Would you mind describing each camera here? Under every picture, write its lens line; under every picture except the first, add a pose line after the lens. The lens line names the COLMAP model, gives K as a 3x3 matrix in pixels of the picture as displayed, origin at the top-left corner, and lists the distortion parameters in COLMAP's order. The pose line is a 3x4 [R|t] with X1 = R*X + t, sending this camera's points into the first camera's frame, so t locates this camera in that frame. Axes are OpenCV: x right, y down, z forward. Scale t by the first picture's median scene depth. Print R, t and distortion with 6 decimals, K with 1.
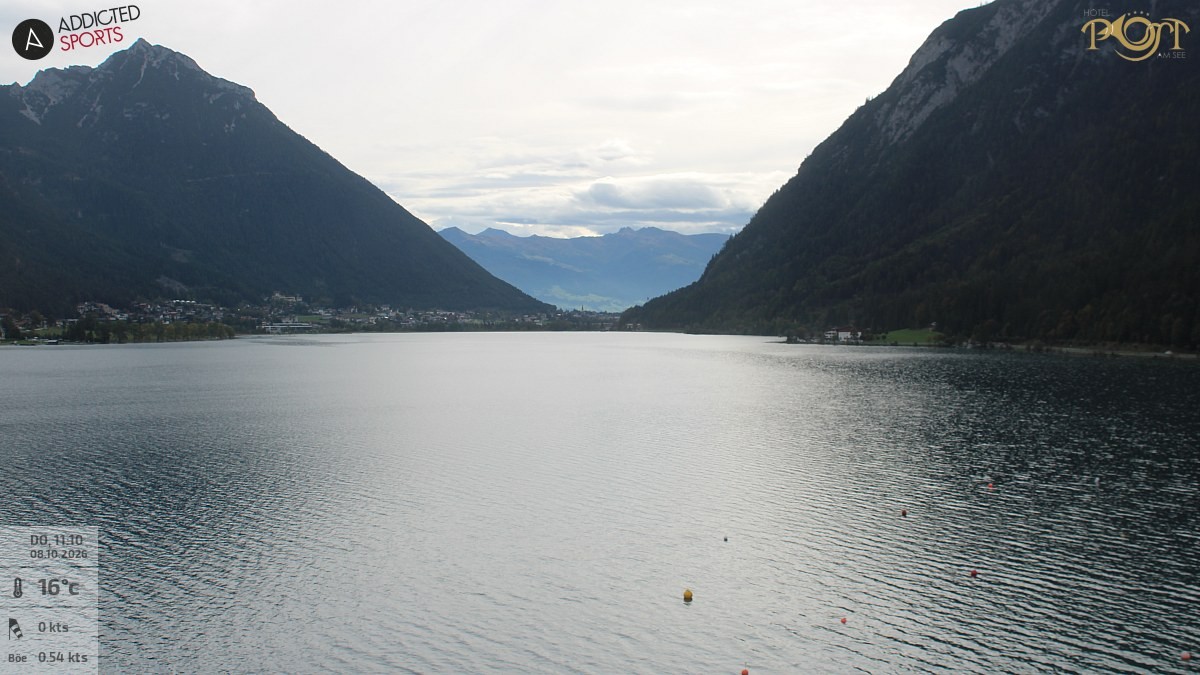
lens RADIAL K [[5099.6, 0, 600.0], [0, 5099.6, 337.5], [0, 0, 1]] dist [1.235725, 4.805148]
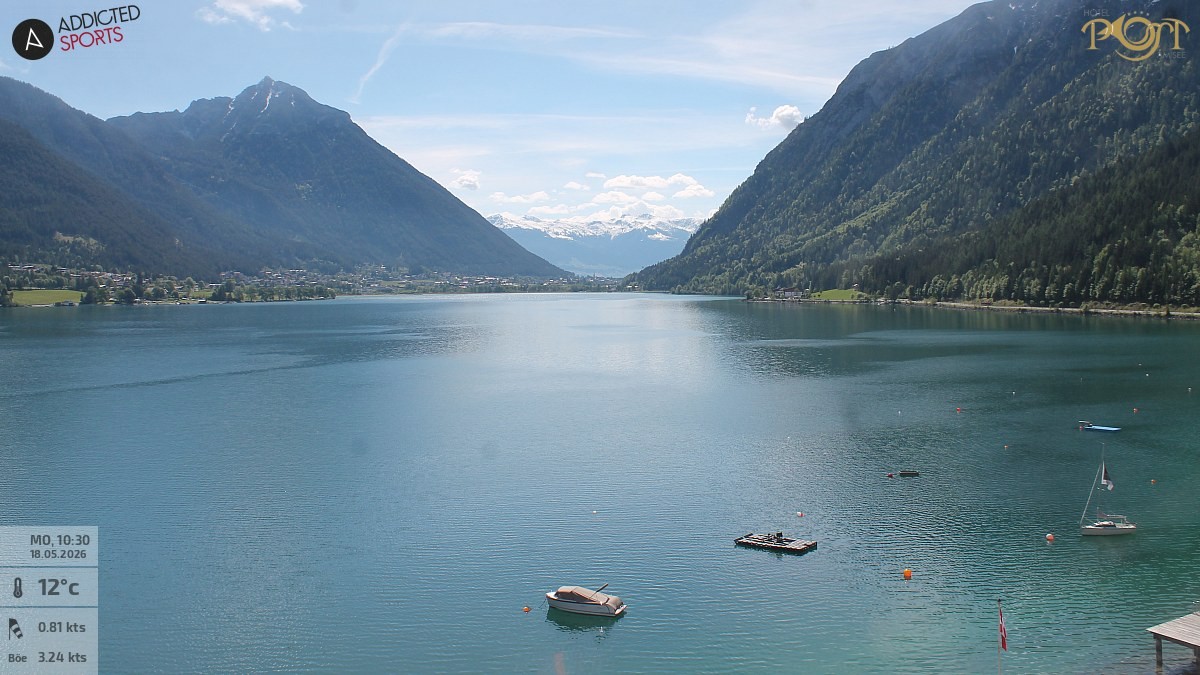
lens RADIAL K [[5099.6, 0, 600.0], [0, 5099.6, 337.5], [0, 0, 1]] dist [1.235725, 4.805148]
pose [[0.999984, -0.003228, -0.004553, 0.004186], [0.003263, 0.999964, 0.007861, 0.000204], [0.004527, -0.007876, 0.999959, -0.340703]]
